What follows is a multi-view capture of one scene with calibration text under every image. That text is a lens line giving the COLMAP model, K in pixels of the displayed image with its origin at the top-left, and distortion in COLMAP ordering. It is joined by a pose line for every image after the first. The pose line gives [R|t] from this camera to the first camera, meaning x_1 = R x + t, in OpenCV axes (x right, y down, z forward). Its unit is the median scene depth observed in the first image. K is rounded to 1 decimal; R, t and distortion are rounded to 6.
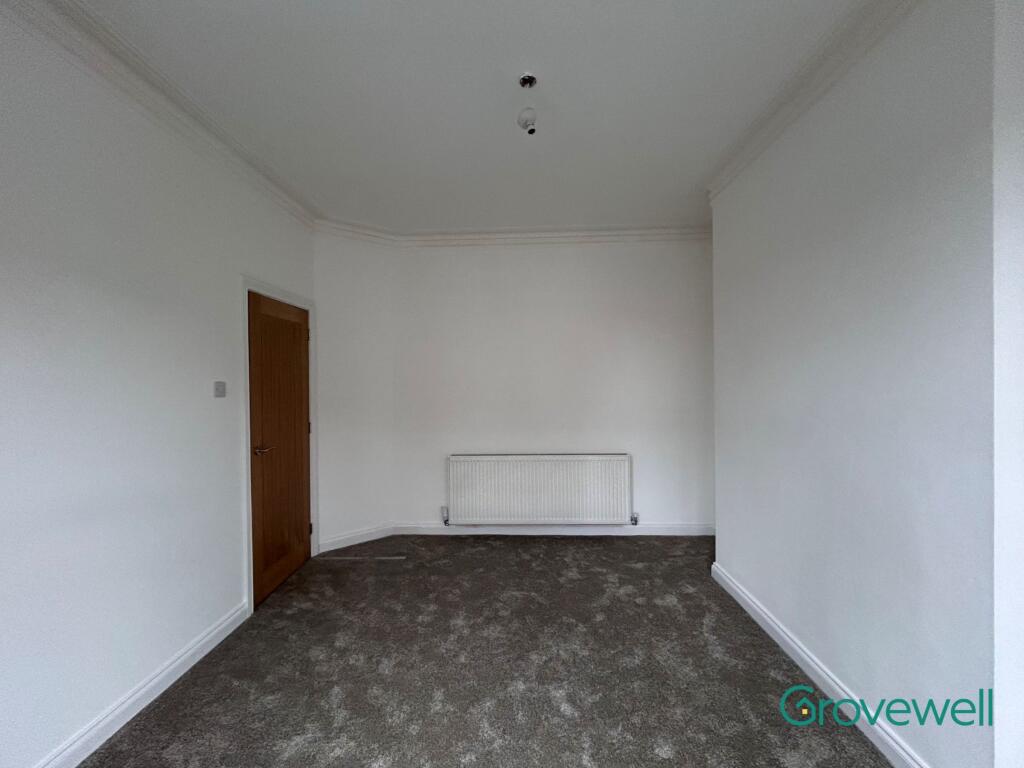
lens RADIAL K [[417.6, 0, 509.7], [0, 417.6, 383.2], [0, 0, 1]] dist [-0.001212, 0.000703]
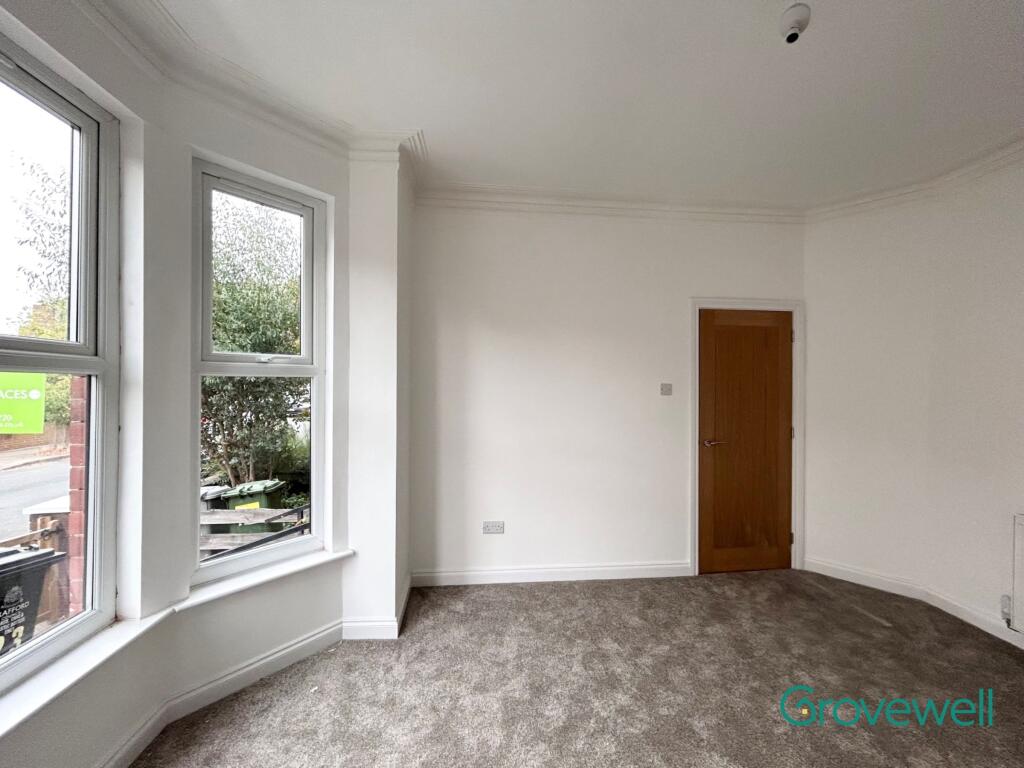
lens RADIAL K [[417.6, 0, 513.9], [0, 417.6, 378.5], [0, 0, 1]] dist [-0.001212, 0.000703]
pose [[0.114822, -0.001538, -0.993385, 0.520304], [-0.015089, 0.999881, -0.003292, -0.007363], [0.993272, 0.015367, 0.114785, 0.321349]]
